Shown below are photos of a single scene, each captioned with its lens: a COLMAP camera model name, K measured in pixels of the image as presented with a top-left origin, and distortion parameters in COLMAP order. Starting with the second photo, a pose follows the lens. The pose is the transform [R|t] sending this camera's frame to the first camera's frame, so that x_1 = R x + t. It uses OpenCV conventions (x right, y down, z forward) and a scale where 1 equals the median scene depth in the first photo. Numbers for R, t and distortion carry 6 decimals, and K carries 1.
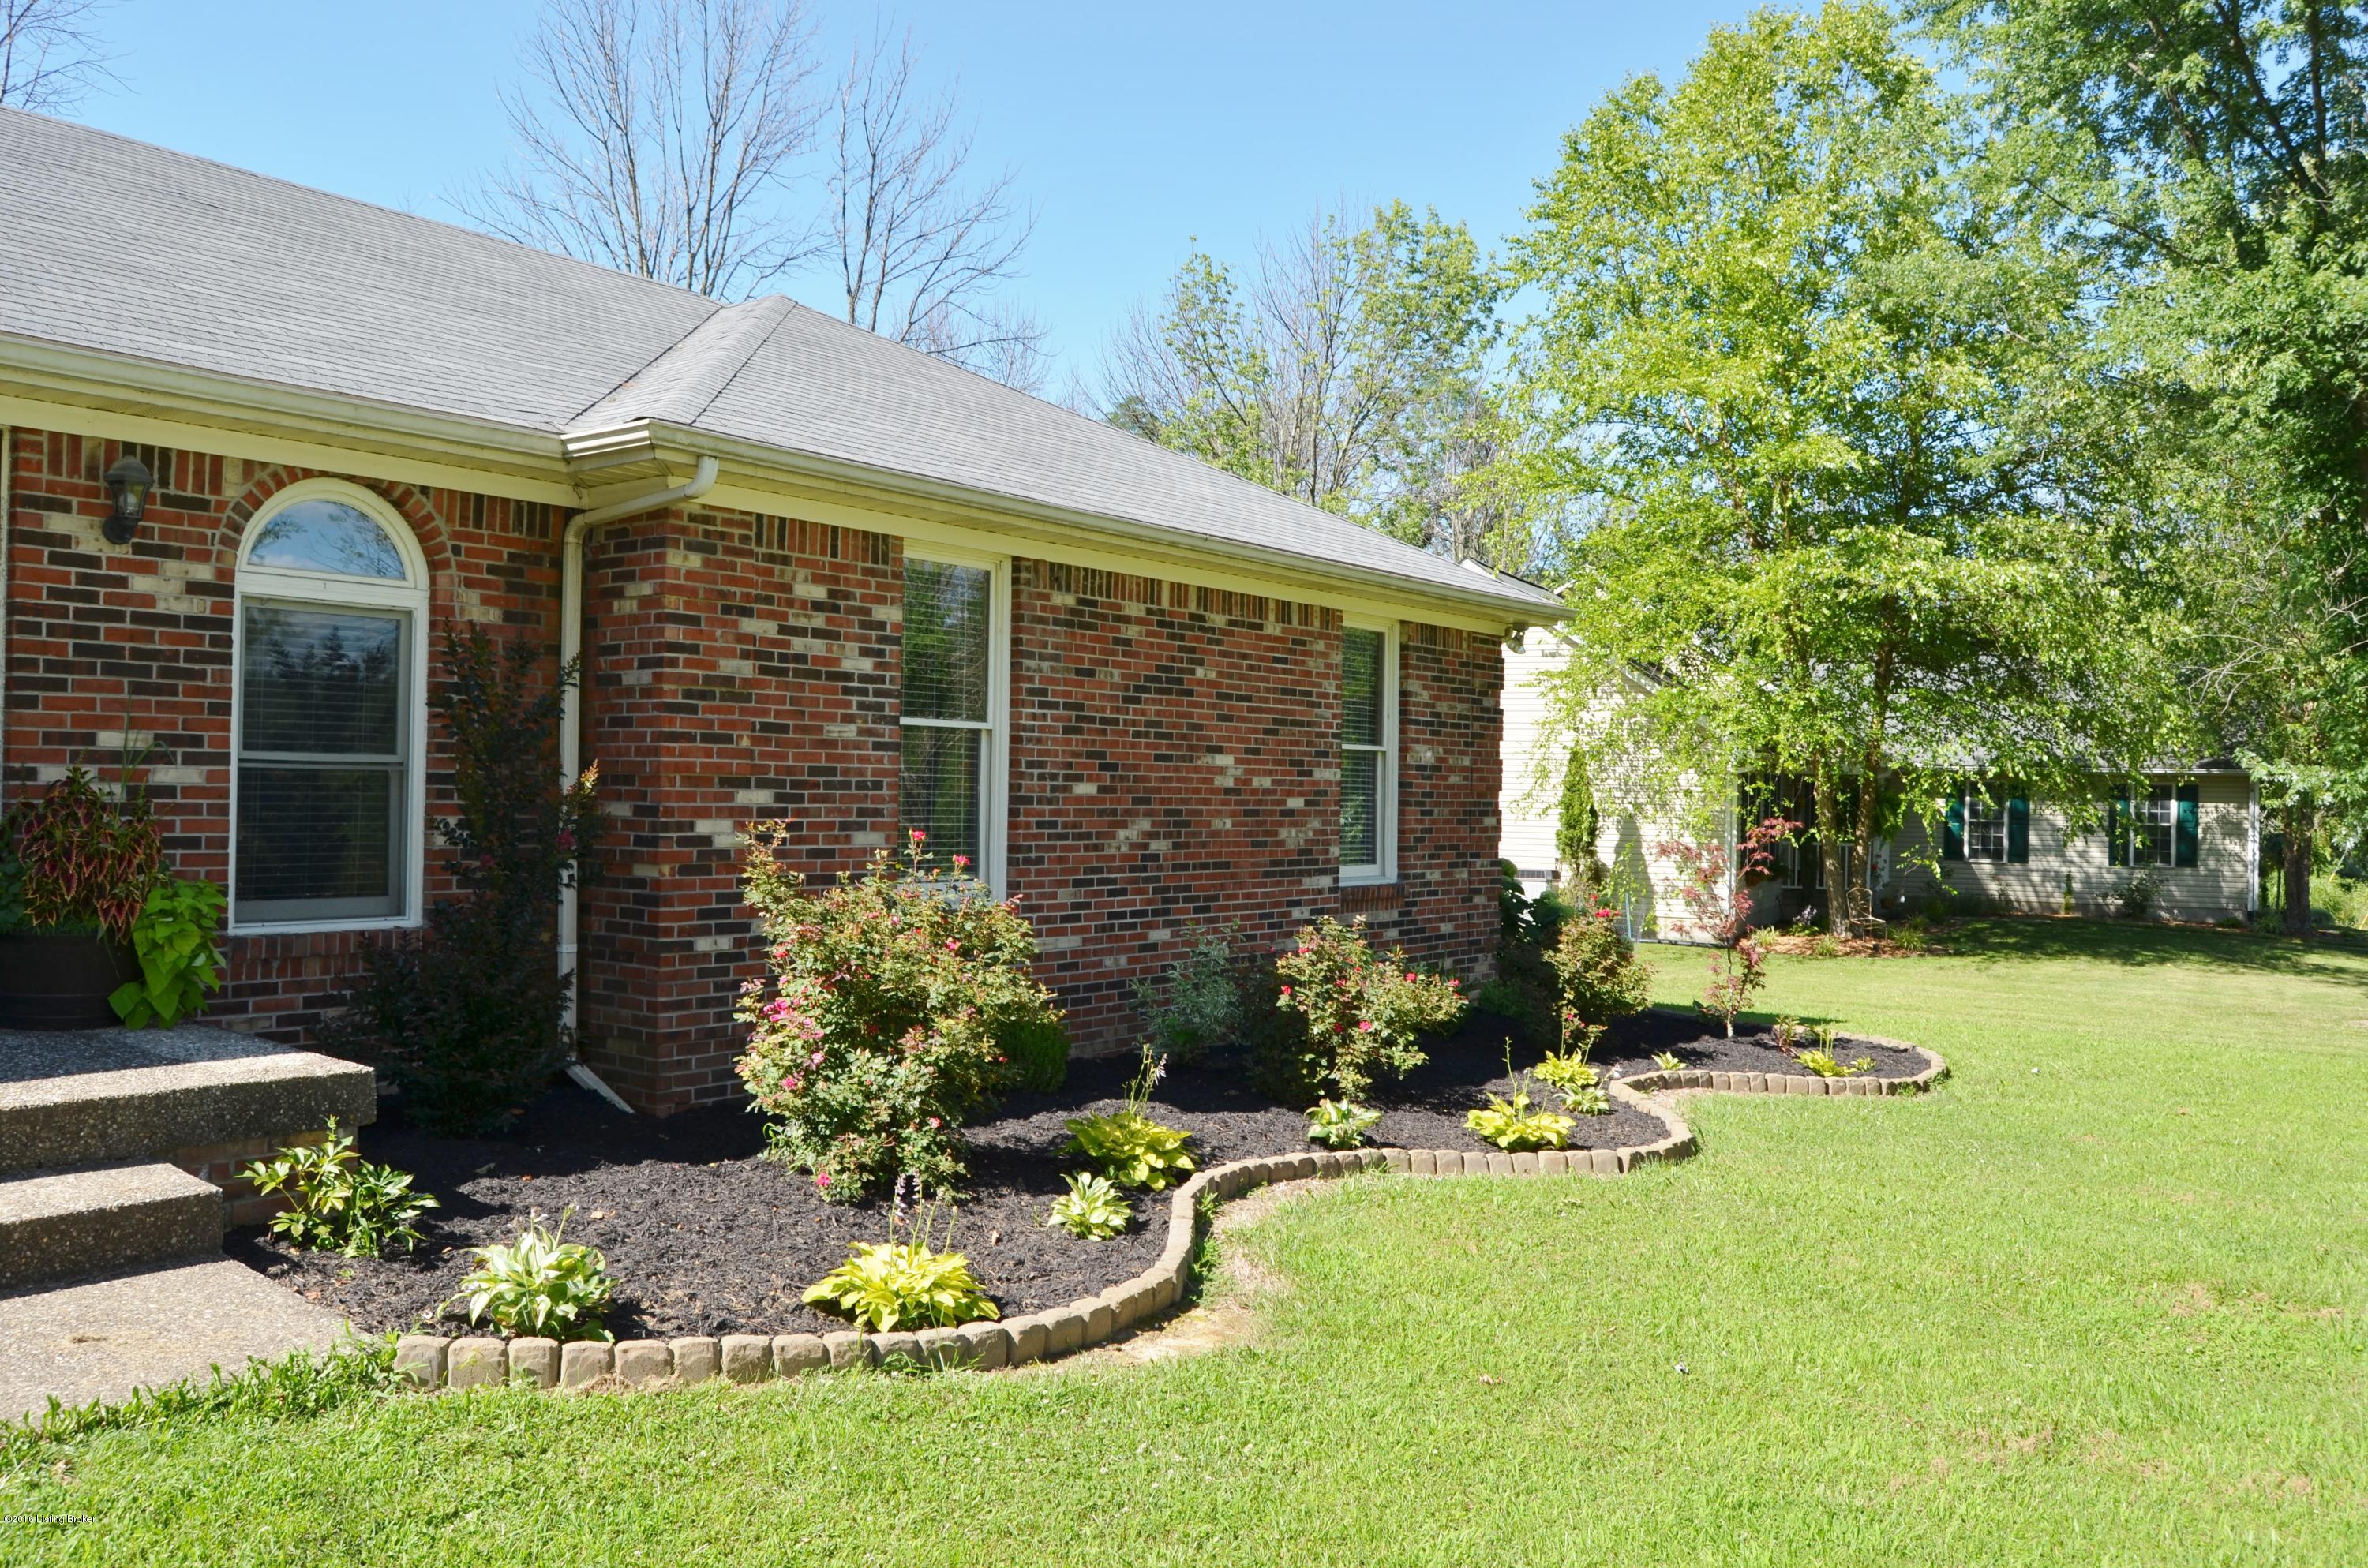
lens RADIAL K [[1843.8, 0, 1184.0], [0, 1843.8, 784.0], [0, 0, 1]] dist [-0.074155, 0.000693]
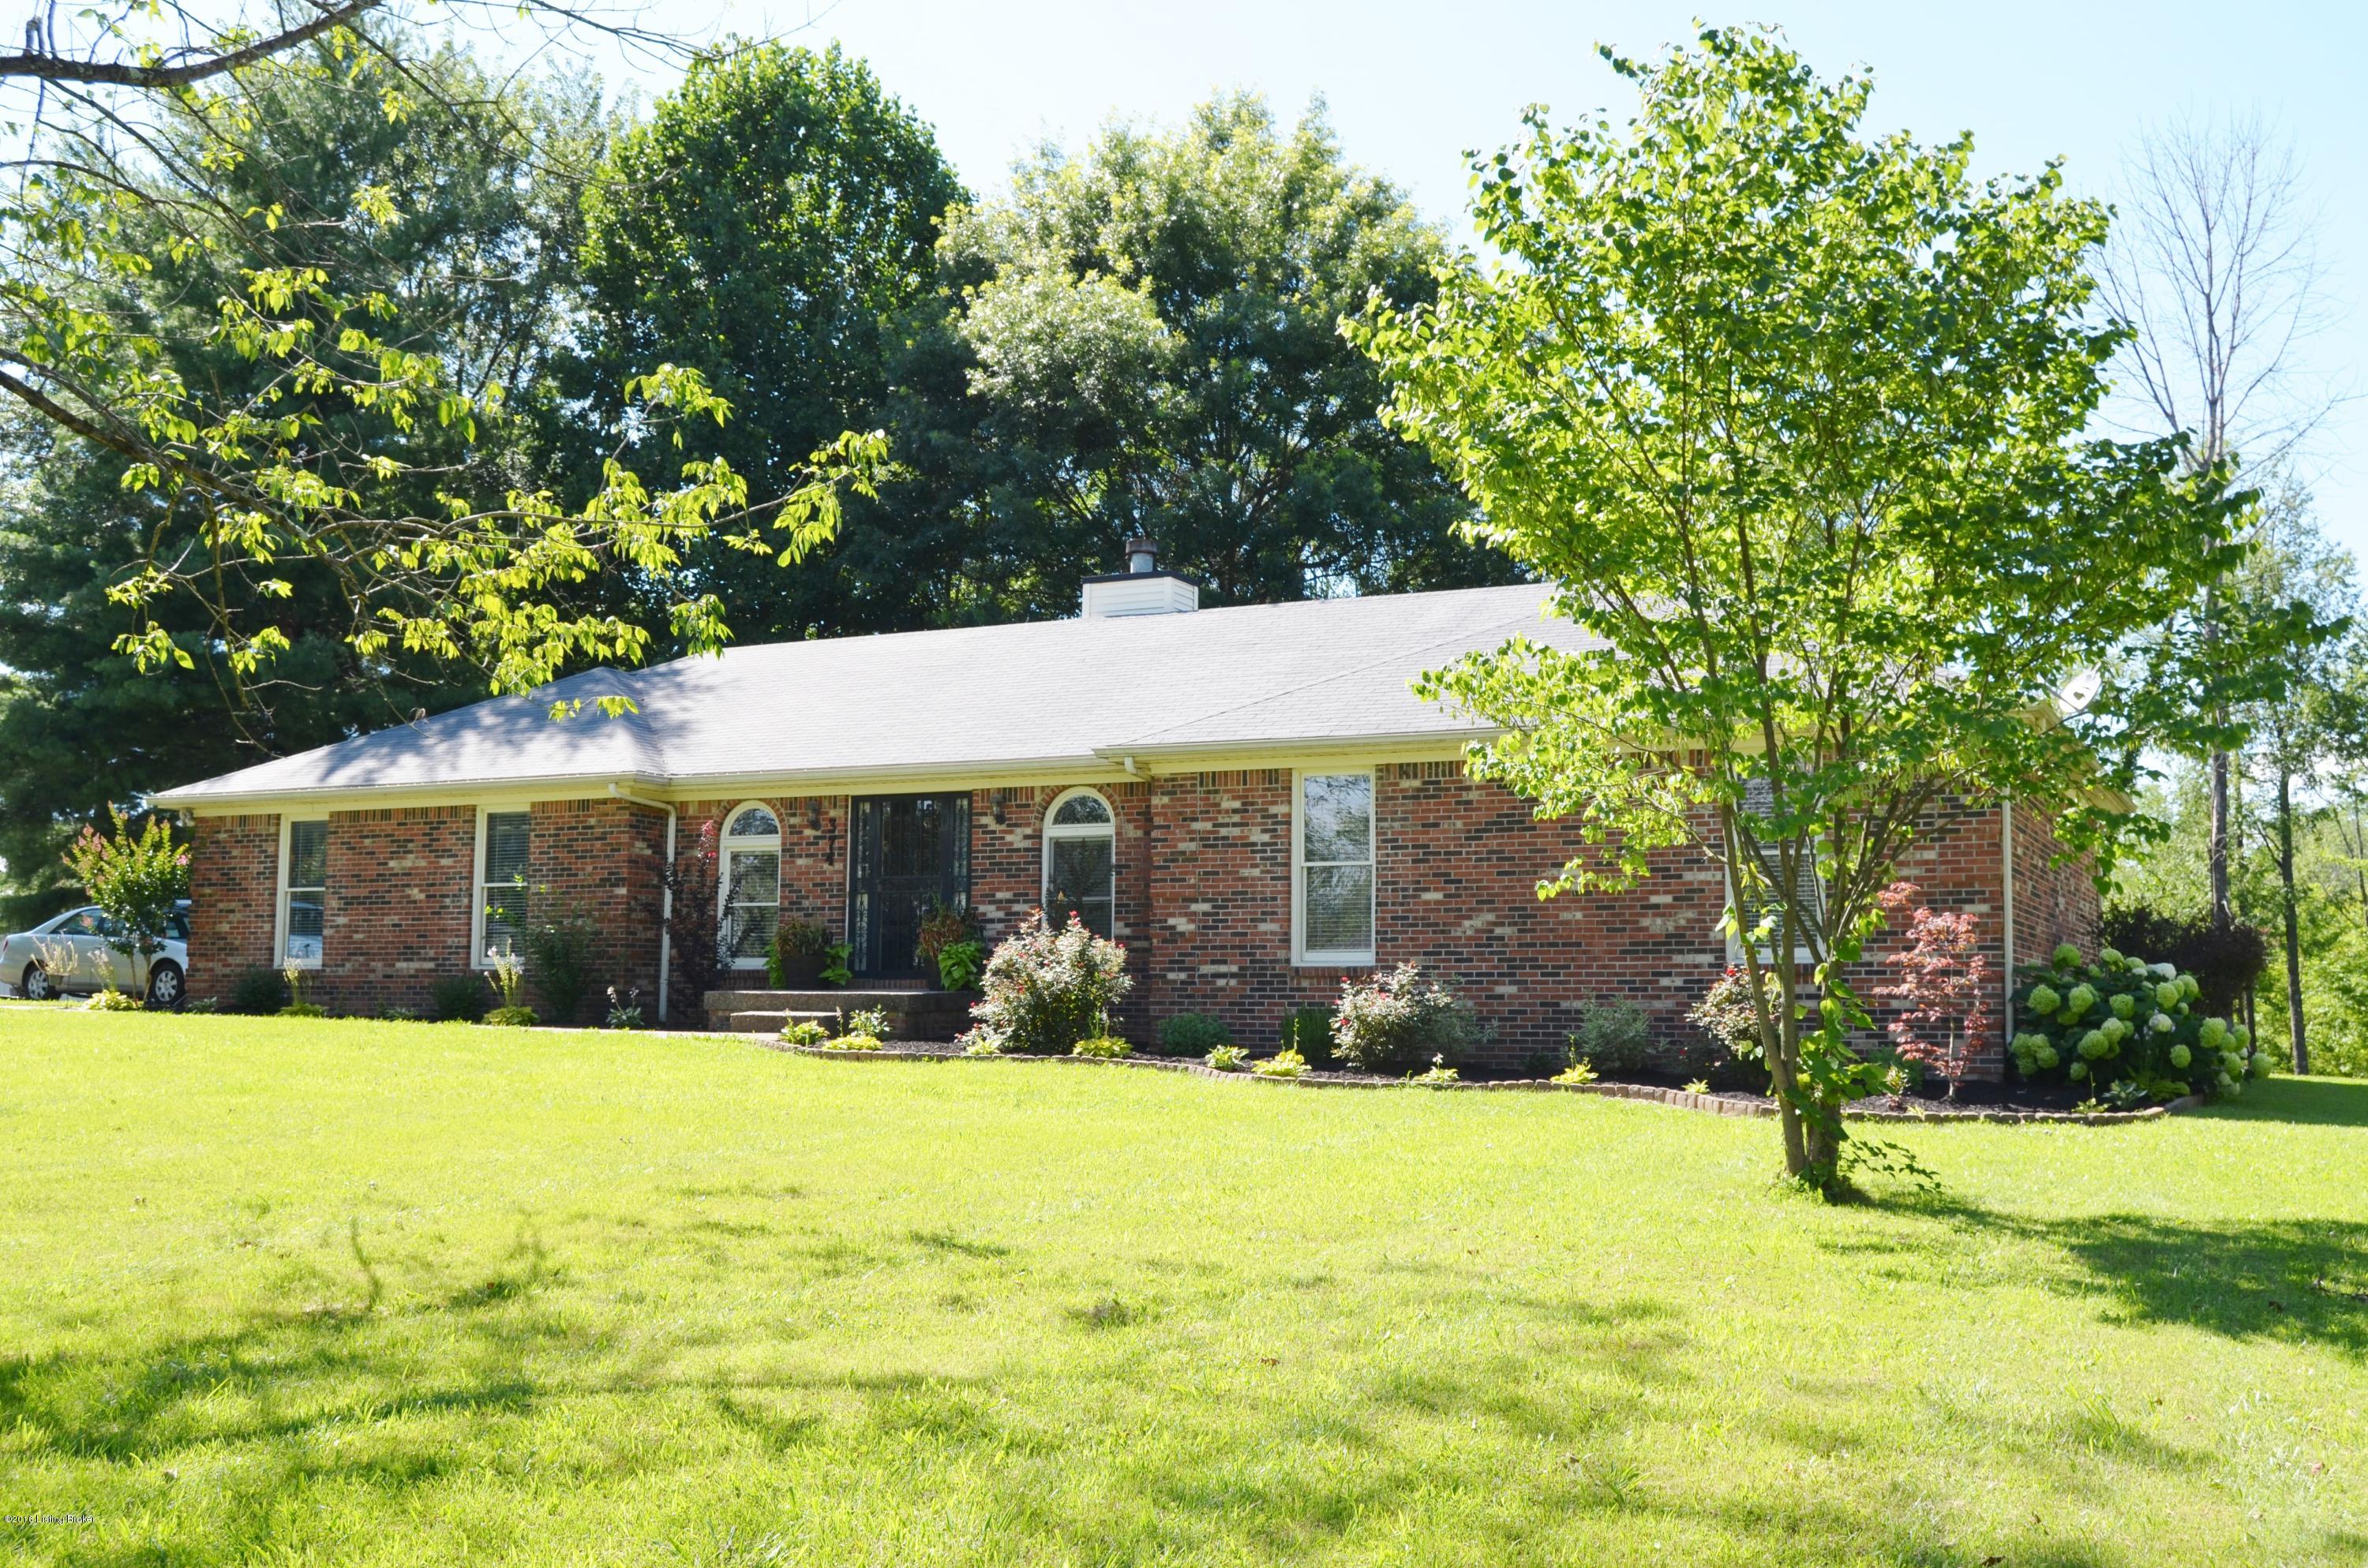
lens RADIAL K [[2443.4, 0, 1184.0], [0, 2443.4, 784.0], [0, 0, 1]] dist [-0.107490, 0.006469]
pose [[0.166169, -0.111443, -0.979780, 1.895442], [-0.000425, 0.993585, -0.113085, 0.138204], [0.986097, 0.019208, 0.165056, 0.393375]]
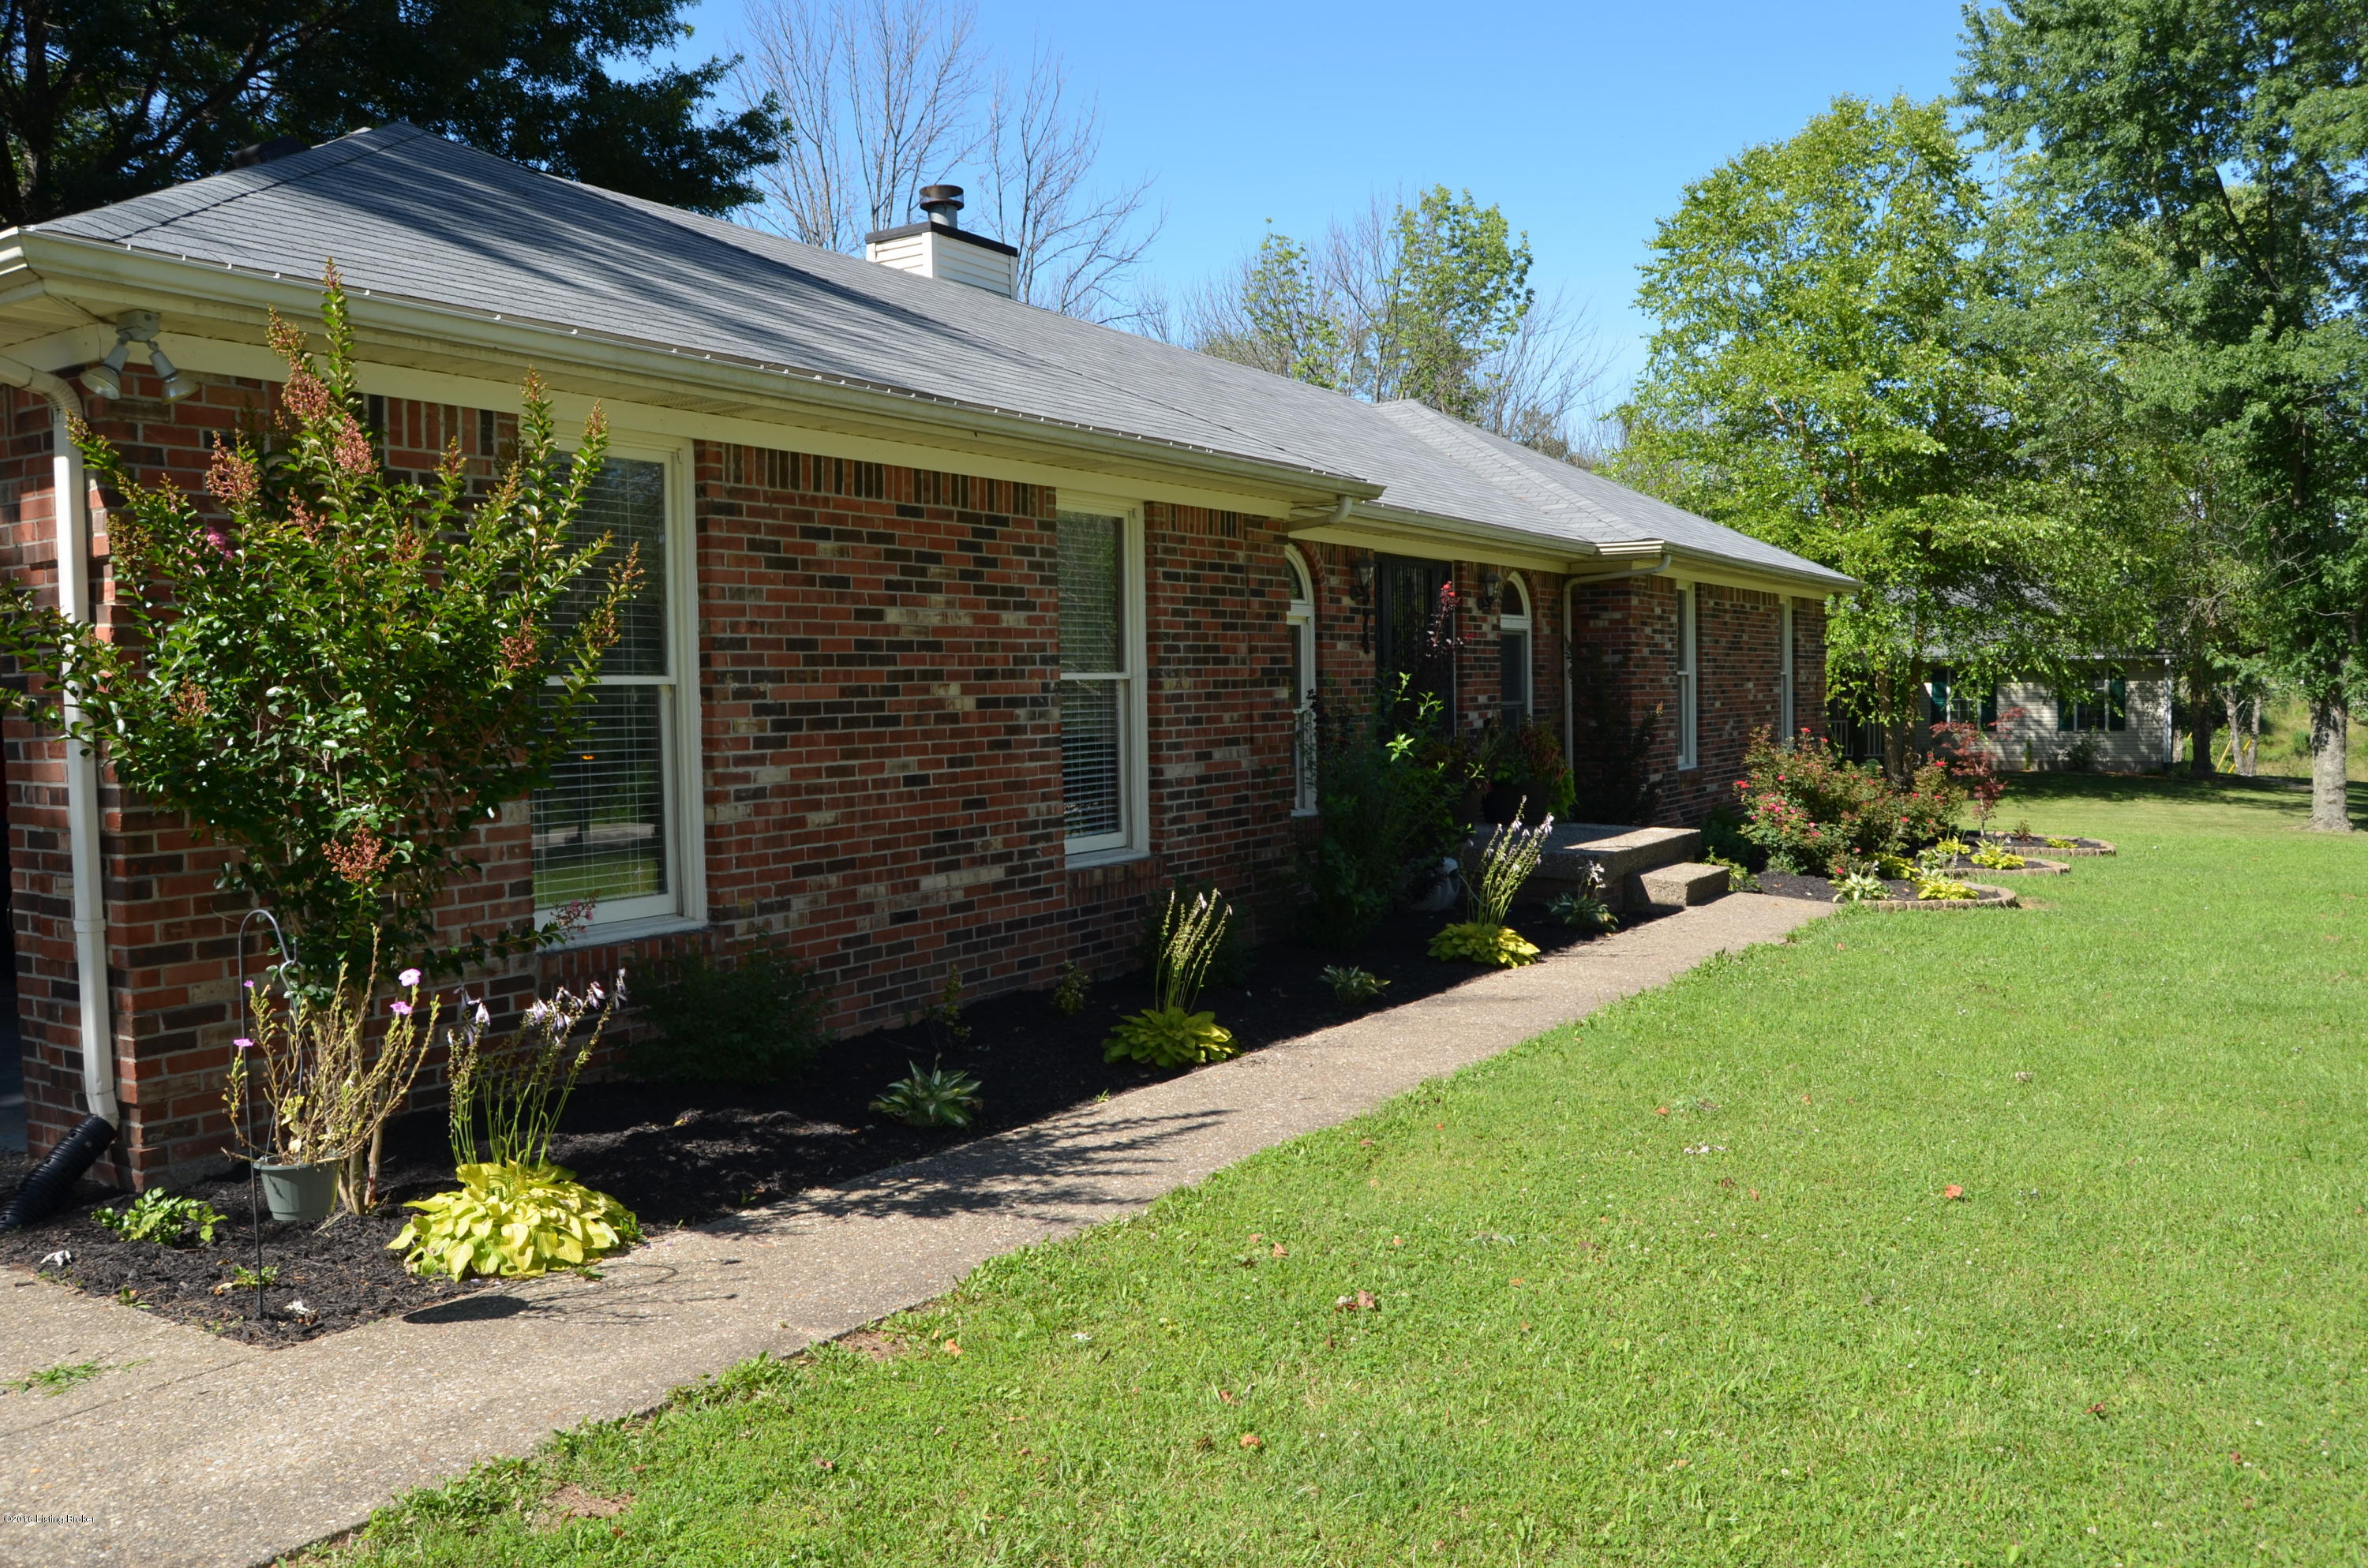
lens RADIAL K [[1843.8, 0, 1184.0], [0, 1843.8, 784.0], [0, 0, 1]] dist [-0.074155, 0.000693]
pose [[0.995467, -0.037646, 0.087336, -0.698119], [0.032700, 0.997817, 0.057383, -0.037533], [-0.089306, -0.054267, 0.994525, -0.735554]]
